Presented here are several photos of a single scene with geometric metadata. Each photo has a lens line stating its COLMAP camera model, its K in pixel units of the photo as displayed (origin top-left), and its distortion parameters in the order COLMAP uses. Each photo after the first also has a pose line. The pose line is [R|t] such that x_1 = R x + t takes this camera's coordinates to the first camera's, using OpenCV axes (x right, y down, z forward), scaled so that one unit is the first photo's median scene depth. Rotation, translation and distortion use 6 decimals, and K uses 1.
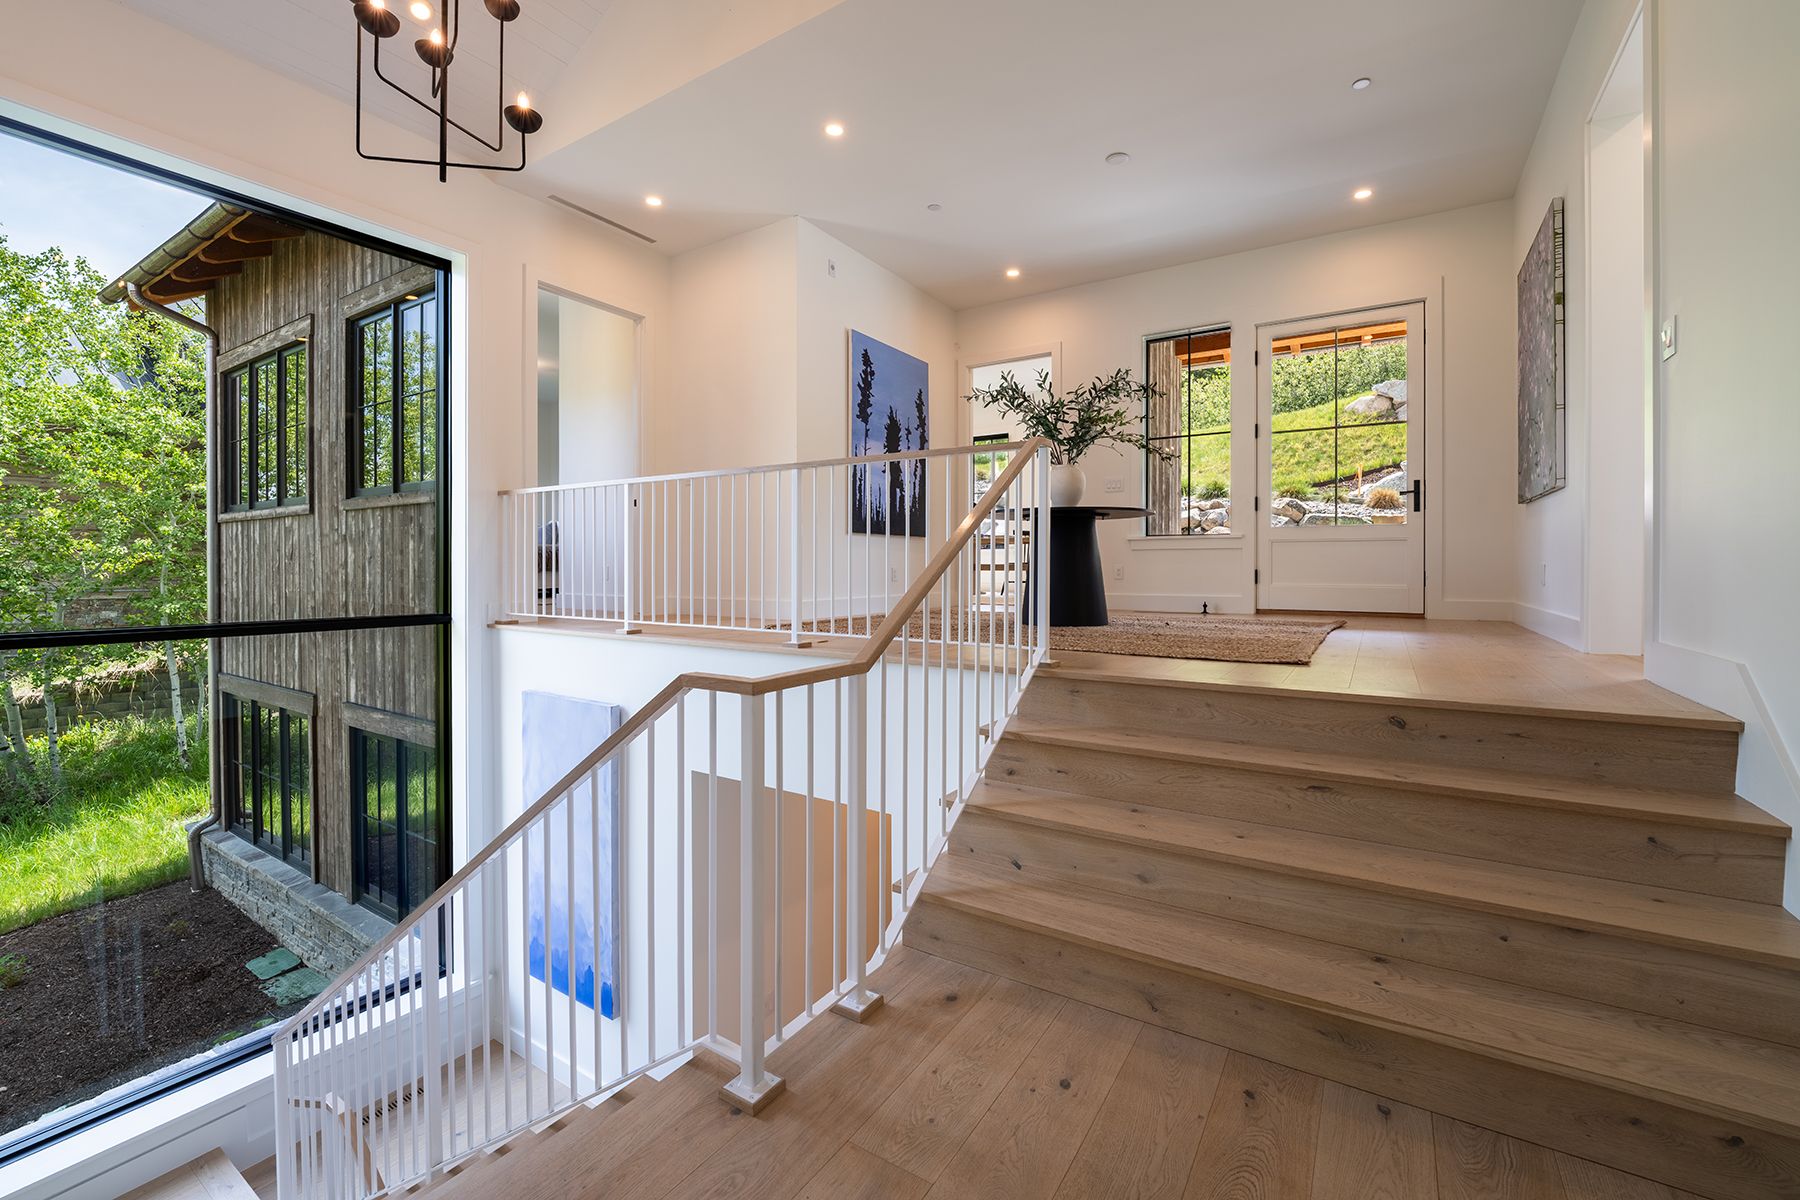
lens RADIAL K [[745.6, 0, 895.9], [0, 745.6, 567.4], [0, 0, 1]] dist [-0.000833, -0.000196]
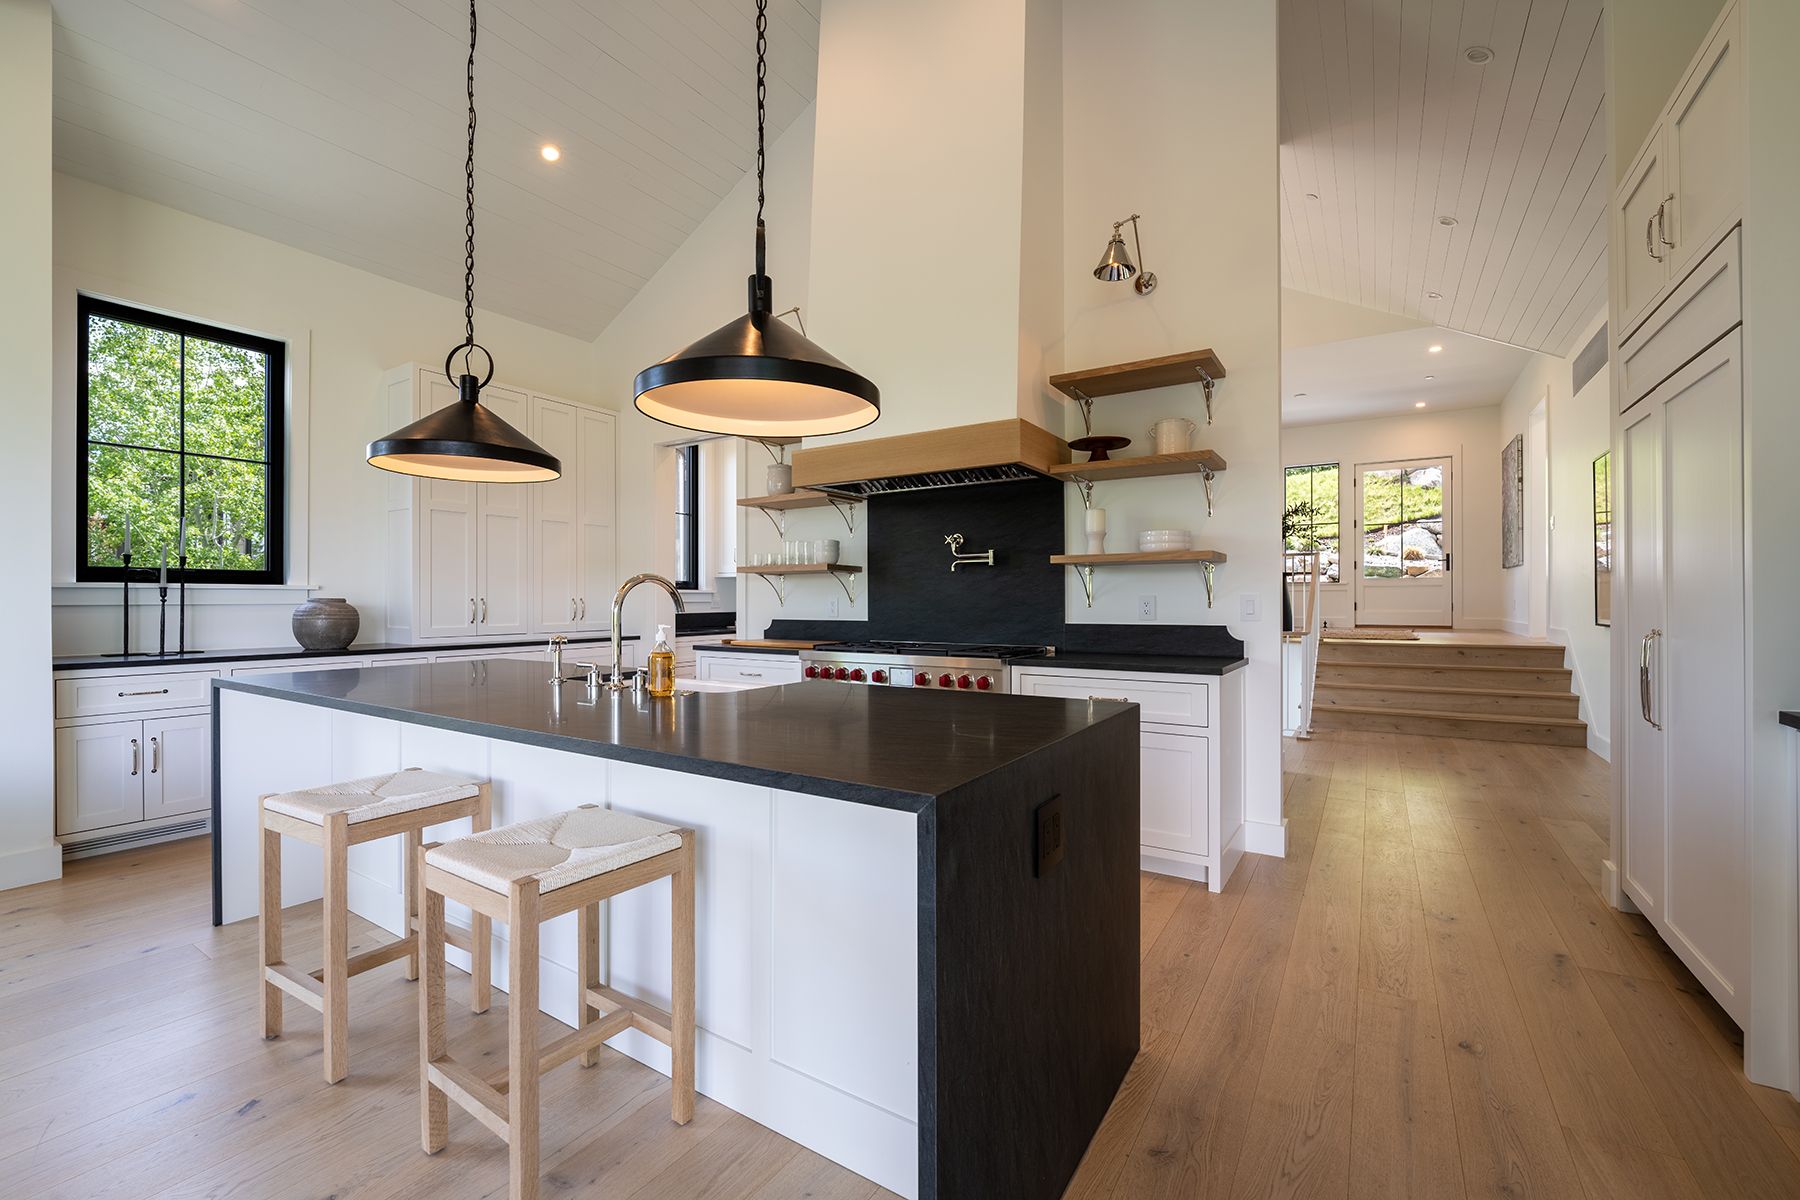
lens RADIAL K [[732.1, 0, 900.0], [0, 732.1, 600.0], [0, 0, 1]] dist [-0.000026, -0.000031]
pose [[0.999986, -0.003439, 0.003964, -0.812013], [0.003439, 0.999994, -0.000170, -0.007970], [-0.003963, 0.000183, 0.999992, -0.986406]]
